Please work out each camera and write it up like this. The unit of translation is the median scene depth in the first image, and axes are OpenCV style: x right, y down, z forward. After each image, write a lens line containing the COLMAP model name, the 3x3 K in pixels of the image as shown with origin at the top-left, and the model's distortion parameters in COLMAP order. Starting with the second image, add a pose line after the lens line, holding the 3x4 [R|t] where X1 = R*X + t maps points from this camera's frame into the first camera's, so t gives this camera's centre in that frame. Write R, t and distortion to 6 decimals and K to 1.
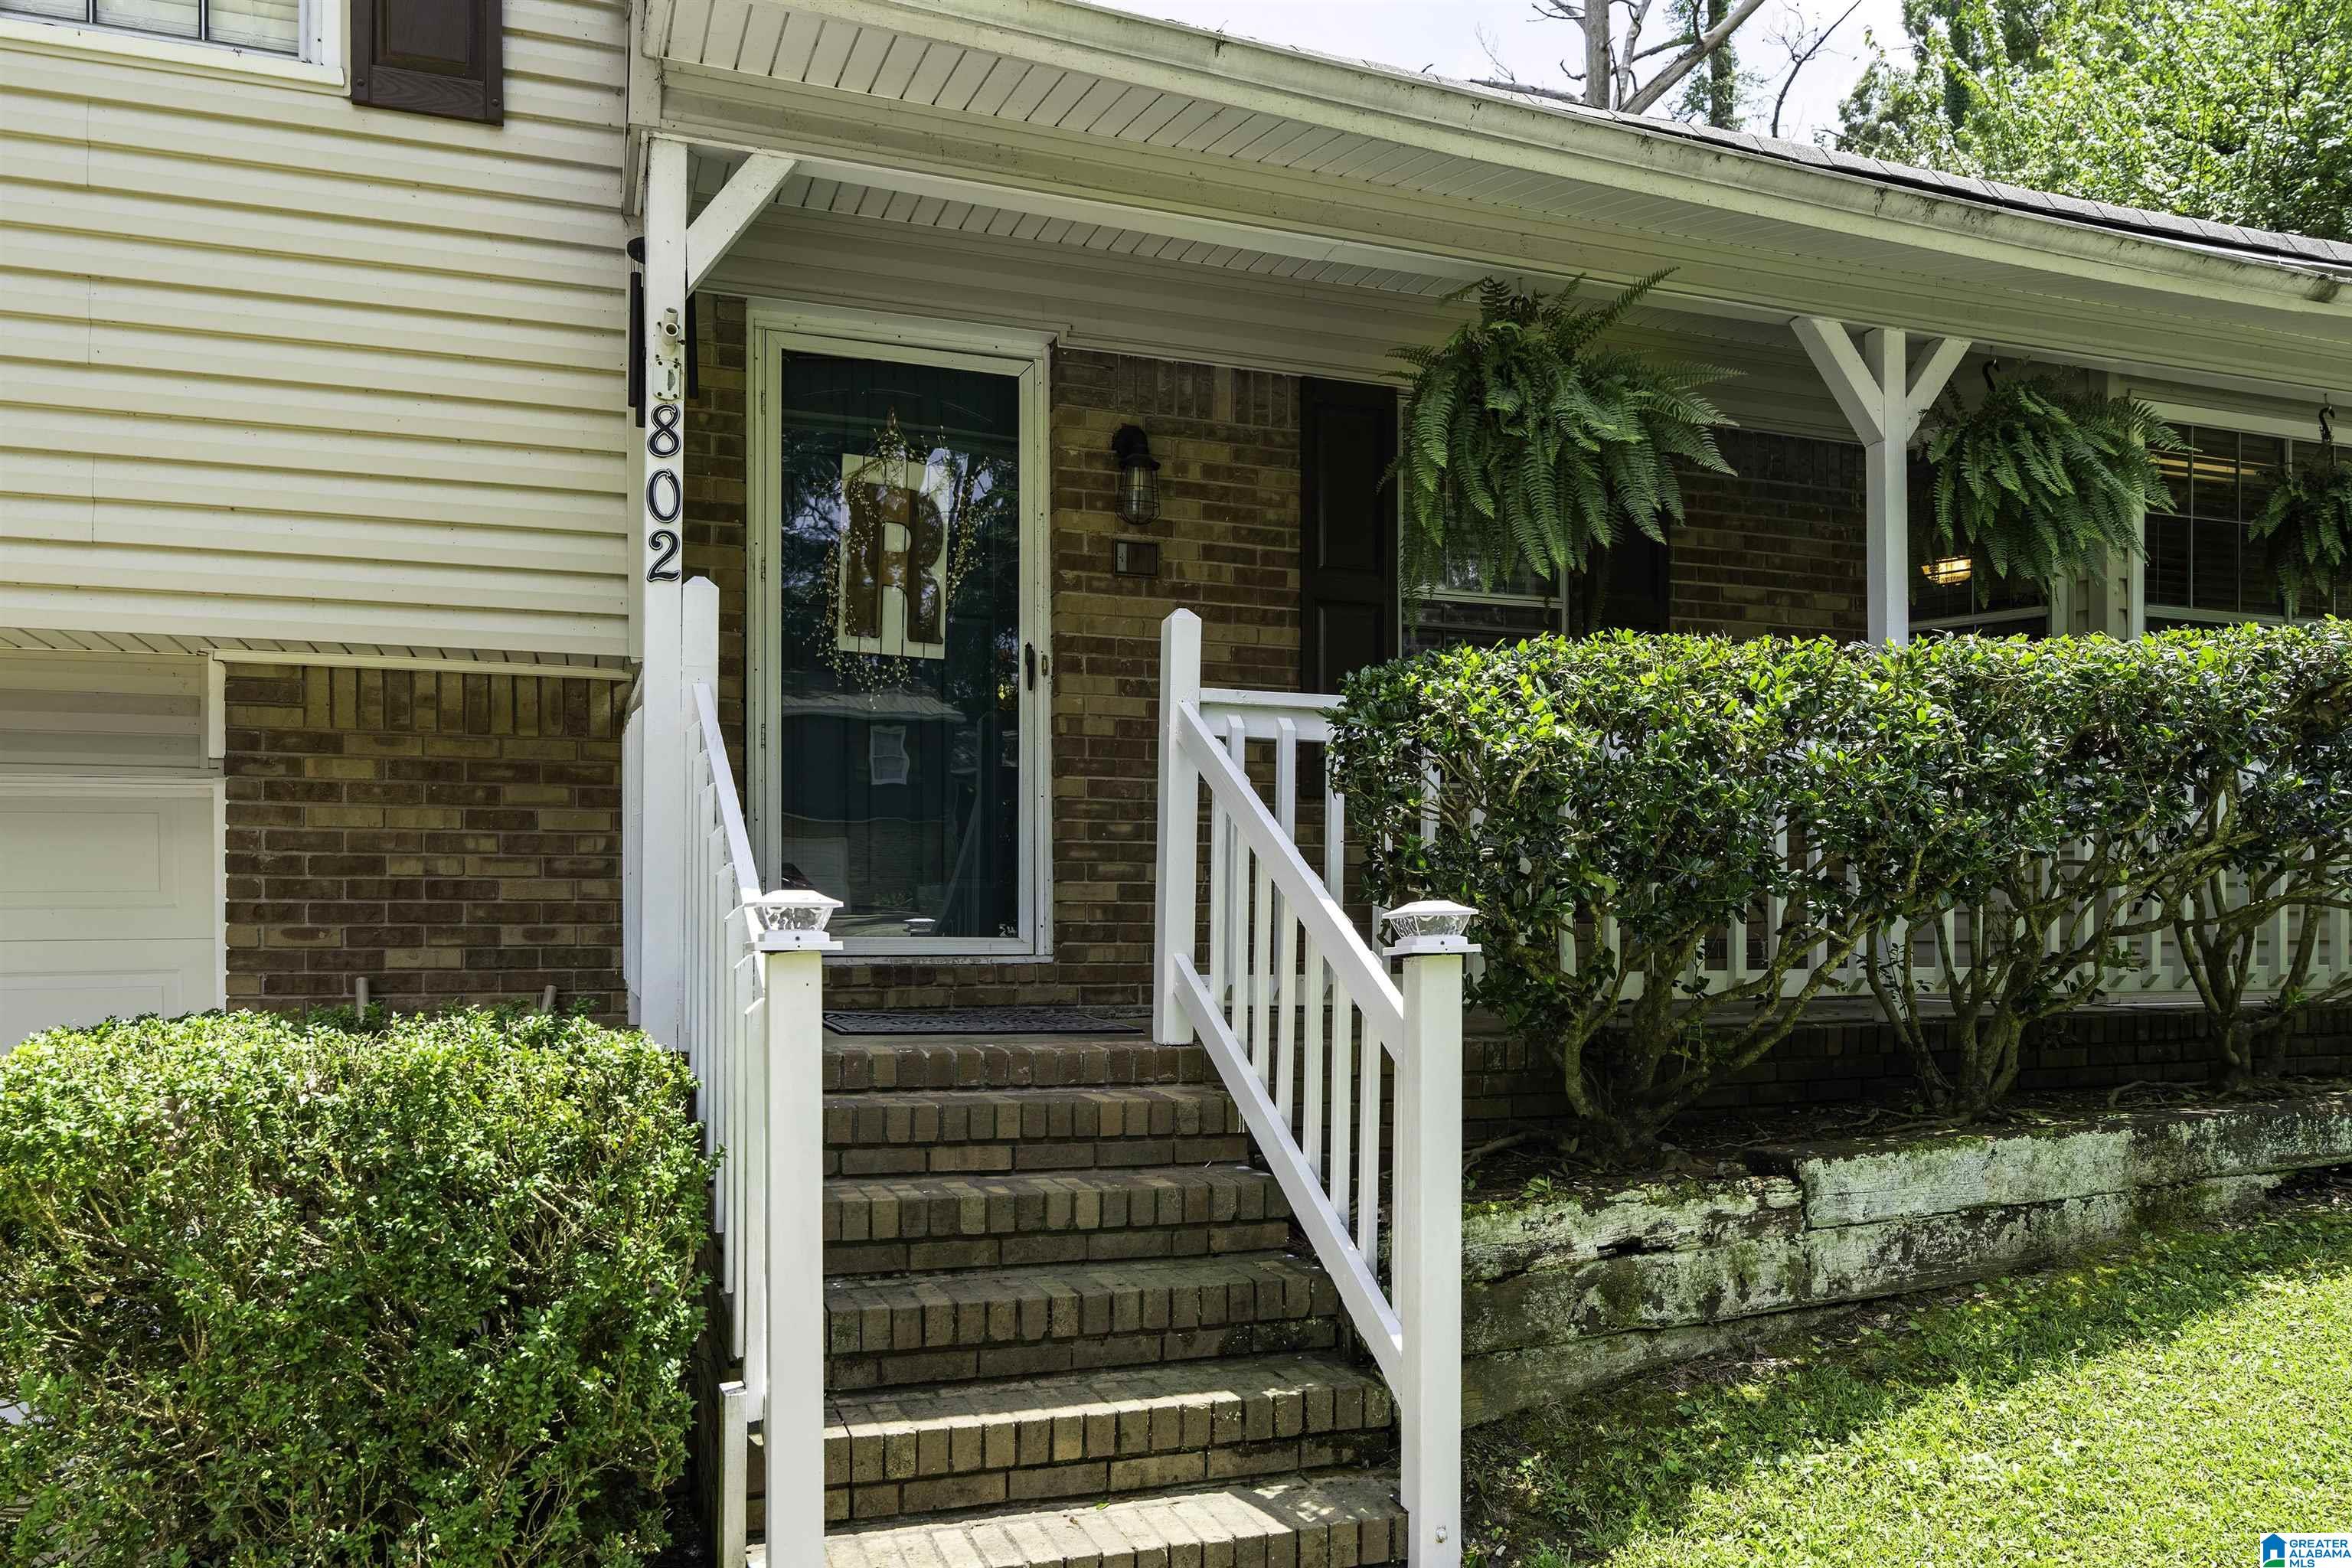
lens RADIAL K [[1625.0, 0, 1168.1], [0, 1625.0, 980.7], [0, 0, 1]] dist [-0.005216, -0.005103]
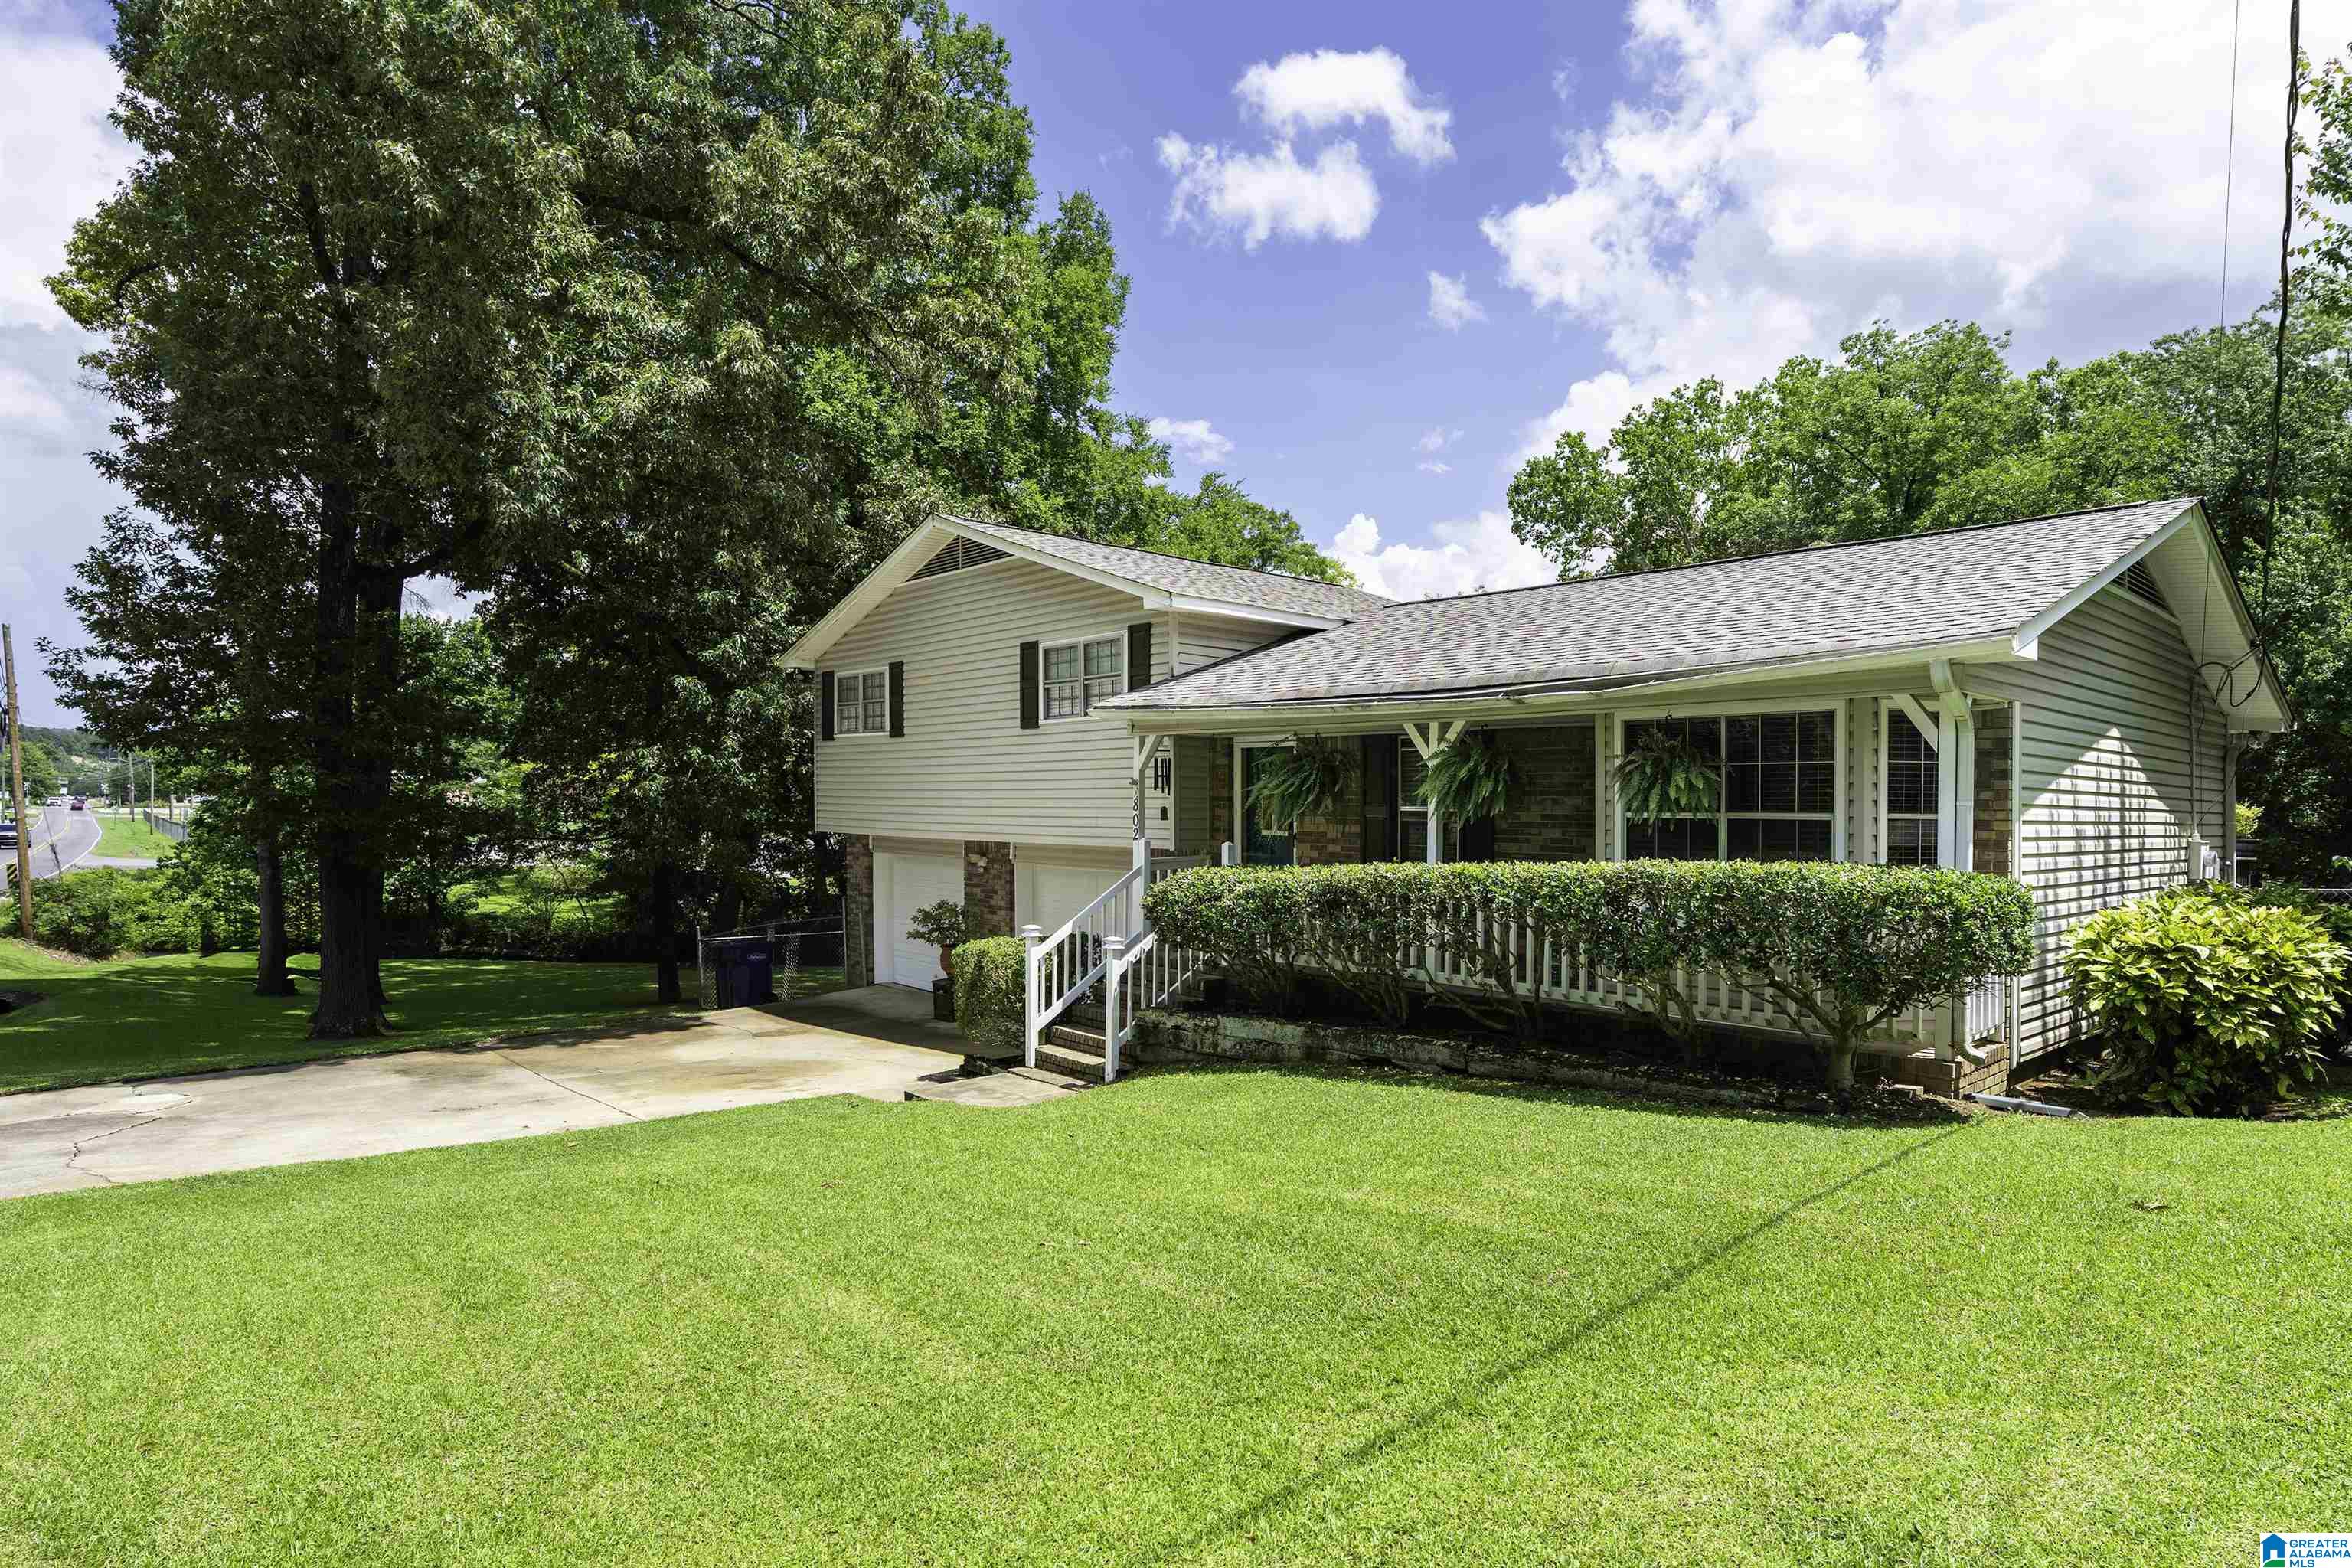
lens RADIAL K [[1265.8, 0, 1176.0], [0, 1265.8, 784.0], [0, 0, 1]] dist [0.040487, 0.000214]
pose [[0.398580, -0.013426, -0.917035, 2.772085], [-0.040182, 0.998677, -0.032087, -0.290877], [0.916253, 0.049638, 0.397513, -0.226445]]
